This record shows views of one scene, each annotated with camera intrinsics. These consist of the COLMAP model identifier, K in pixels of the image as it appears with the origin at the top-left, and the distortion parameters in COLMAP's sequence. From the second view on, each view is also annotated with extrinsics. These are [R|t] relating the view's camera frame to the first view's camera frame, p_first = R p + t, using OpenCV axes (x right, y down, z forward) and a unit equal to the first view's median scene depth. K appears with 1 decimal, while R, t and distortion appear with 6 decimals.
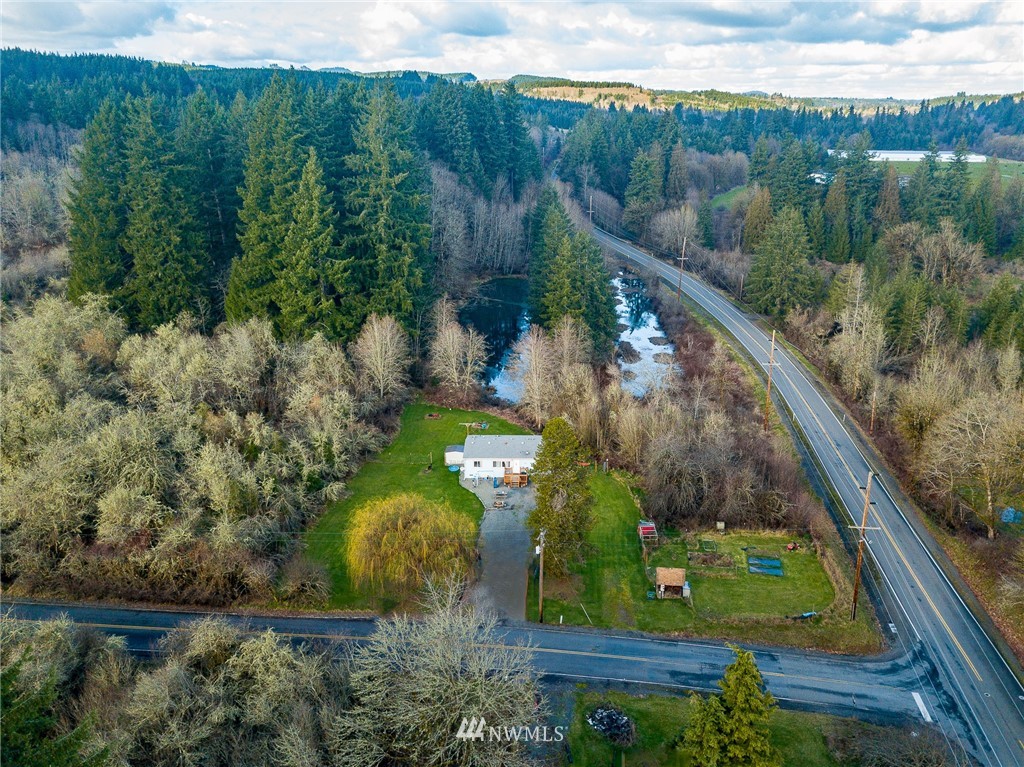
lens RADIAL K [[811.9, 0, 559.2], [0, 811.9, 369.8], [0, 0, 1]] dist [0.024434, 0.002808]
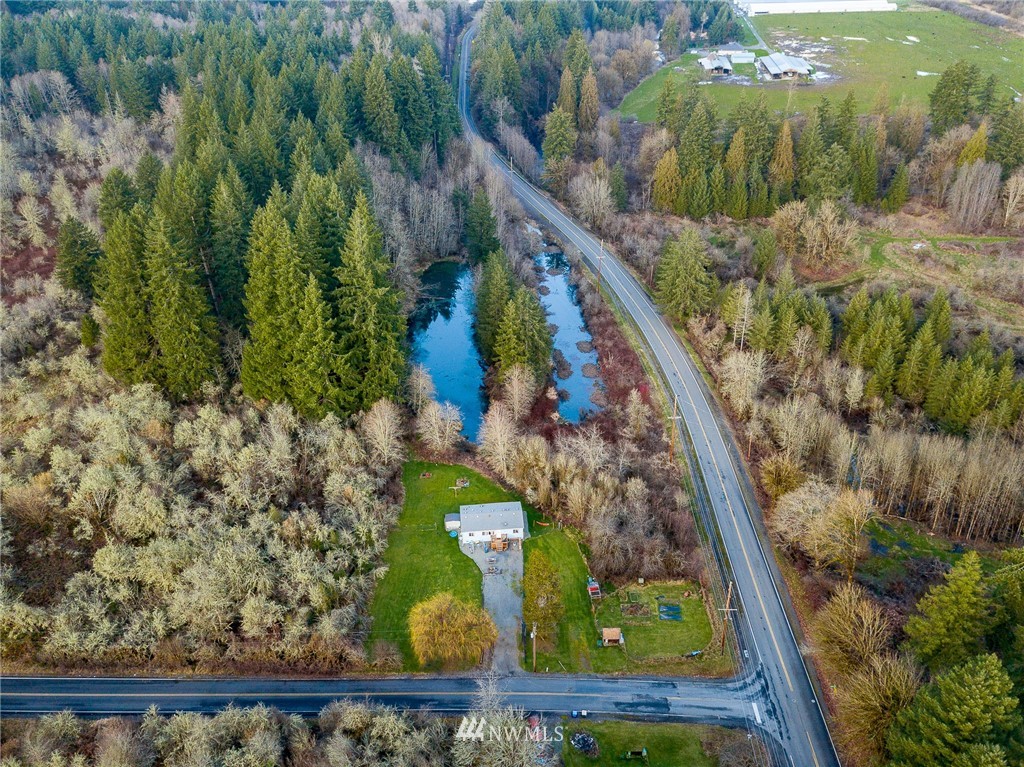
lens RADIAL K [[833.7, 0, 512.0], [0, 833.7, 383.5], [0, 0, 1]] dist [0.018635, 0.000873]
pose [[0.997068, -0.061057, 0.046132, -0.088640], [0.049688, 0.975013, 0.216519, -0.500063], [-0.058199, -0.213592, 0.975188, -0.414509]]
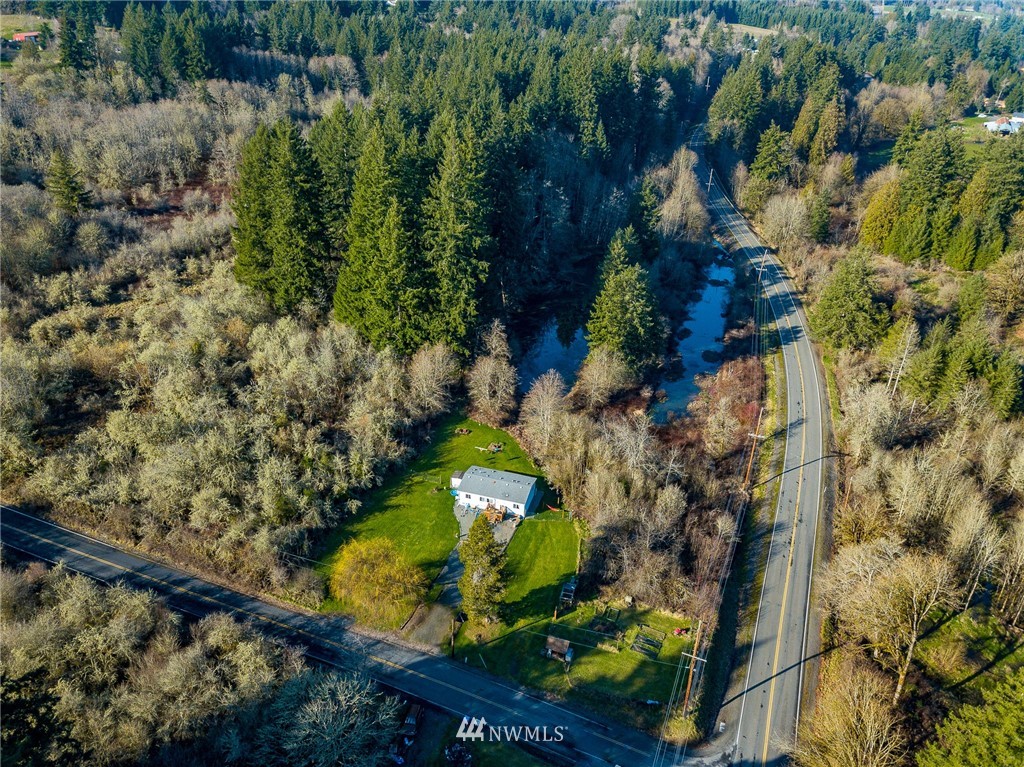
lens RADIAL K [[771.3, 0, 512.0], [0, 771.3, 383.5], [0, 0, 1]] dist [0.022393, -0.001167]
pose [[0.955303, 0.157536, -0.250157, 0.262448], [-0.112443, 0.976215, 0.185369, -0.316168], [0.273410, -0.148955, 0.950294, -0.114687]]
